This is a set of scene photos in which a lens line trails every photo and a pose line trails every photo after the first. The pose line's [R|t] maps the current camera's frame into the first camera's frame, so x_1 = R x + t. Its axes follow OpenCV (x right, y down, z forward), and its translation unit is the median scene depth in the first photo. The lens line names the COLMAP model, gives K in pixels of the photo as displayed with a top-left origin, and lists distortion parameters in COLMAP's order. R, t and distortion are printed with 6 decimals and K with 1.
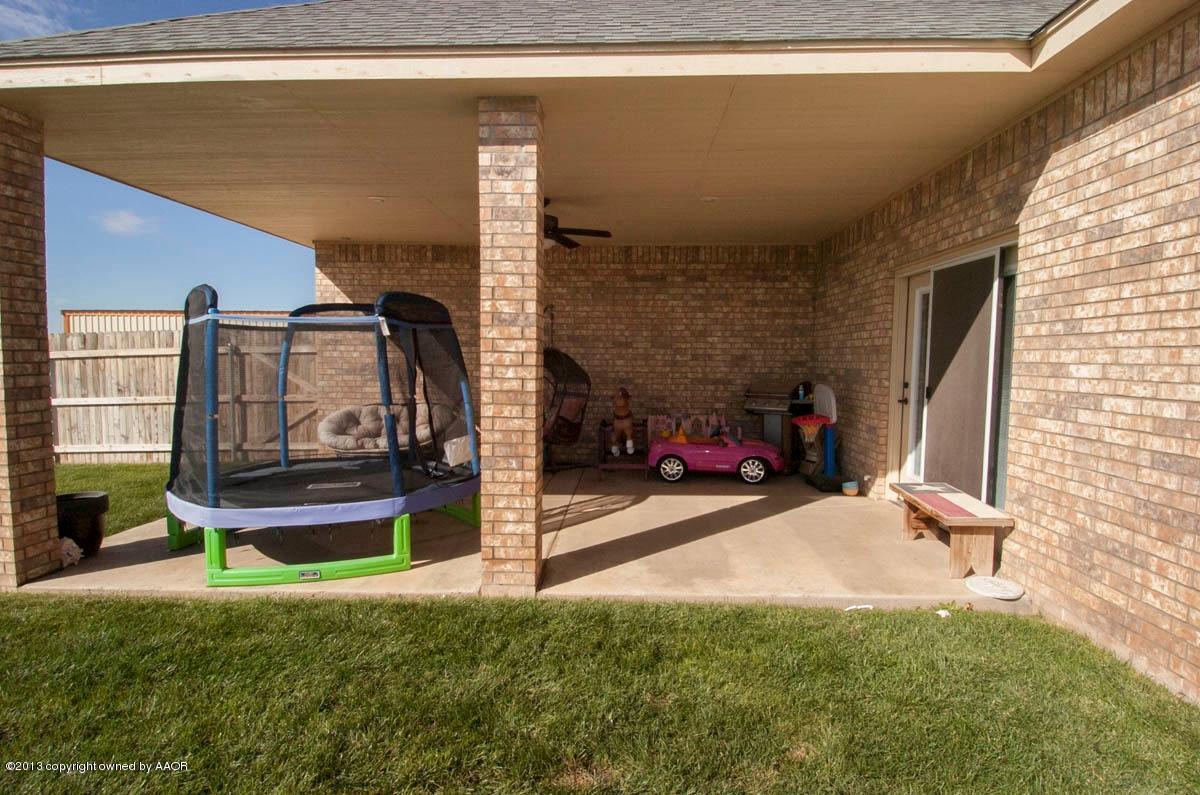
lens RADIAL K [[626.6, 0, 603.8], [0, 626.6, 400.1], [0, 0, 1]] dist [0.048266, -0.054198]
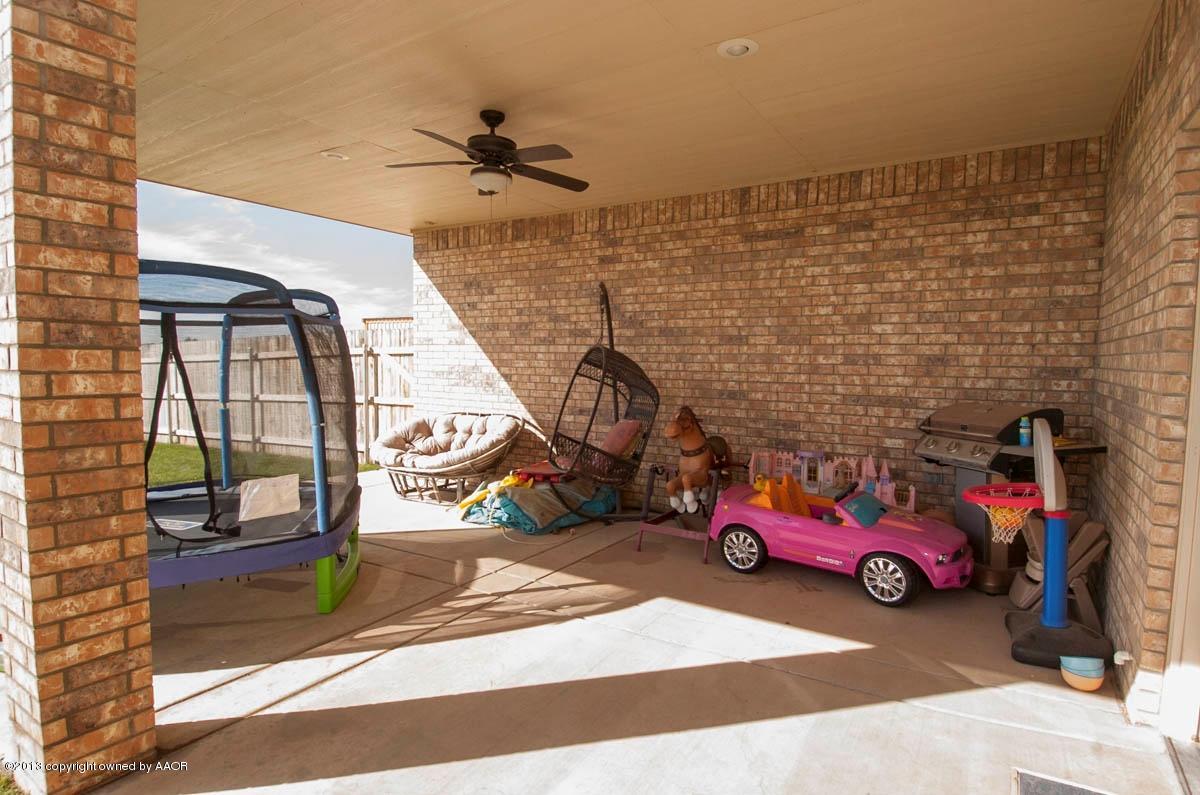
lens RADIAL K [[626.6, 0, 603.8], [0, 626.6, 400.1], [0, 0, 1]] dist [0.048266, -0.054198]
pose [[0.862645, 0.035698, -0.504549, 0.248485], [-0.037808, 0.999267, 0.006059, -0.024344], [0.504396, 0.013849, 0.863362, 0.366628]]
